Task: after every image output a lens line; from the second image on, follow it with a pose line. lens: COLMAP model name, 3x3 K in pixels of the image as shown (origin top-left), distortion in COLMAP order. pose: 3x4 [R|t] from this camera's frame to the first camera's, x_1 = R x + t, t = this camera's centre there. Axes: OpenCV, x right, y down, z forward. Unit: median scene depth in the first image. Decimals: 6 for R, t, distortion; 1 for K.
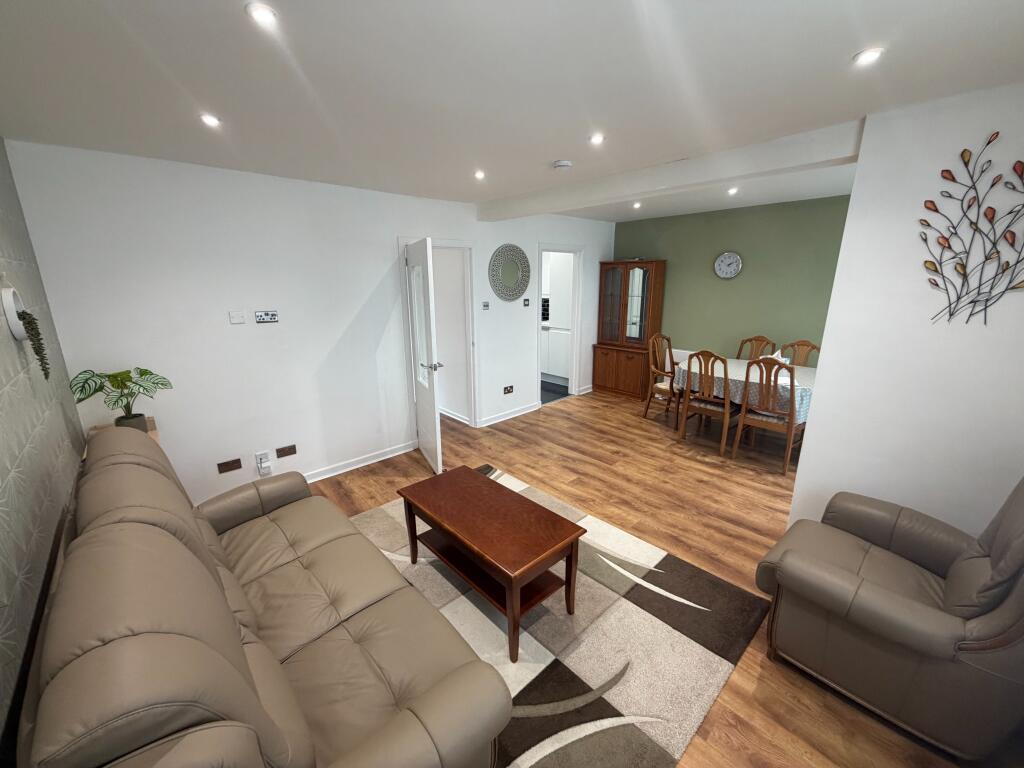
lens RADIAL K [[409.5, 0, 509.0], [0, 409.5, 384.5], [0, 0, 1]] dist [0.000108, -0.000237]
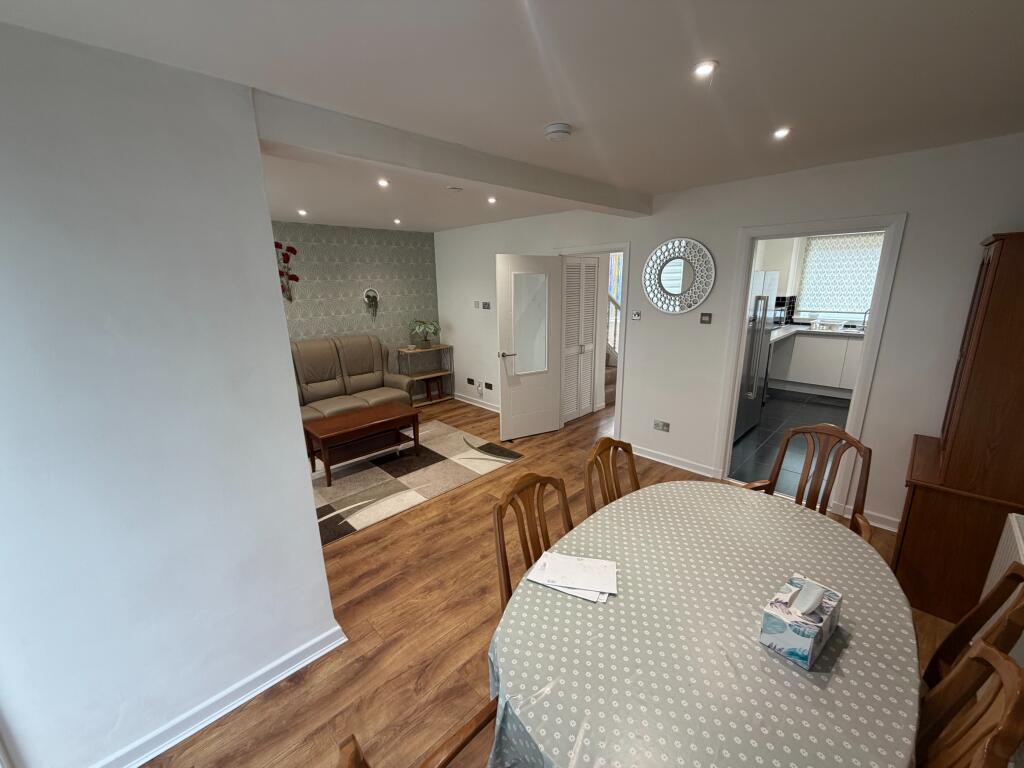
lens RADIAL K [[409.5, 0, 506.0], [0, 409.5, 380.4], [0, 0, 1]] dist [0.000108, -0.000237]
pose [[0.021000, 0.248255, -0.968467, 1.110864], [-0.233158, 0.943187, 0.236719, -0.281278], [0.972212, 0.220835, 0.077690, 0.965402]]
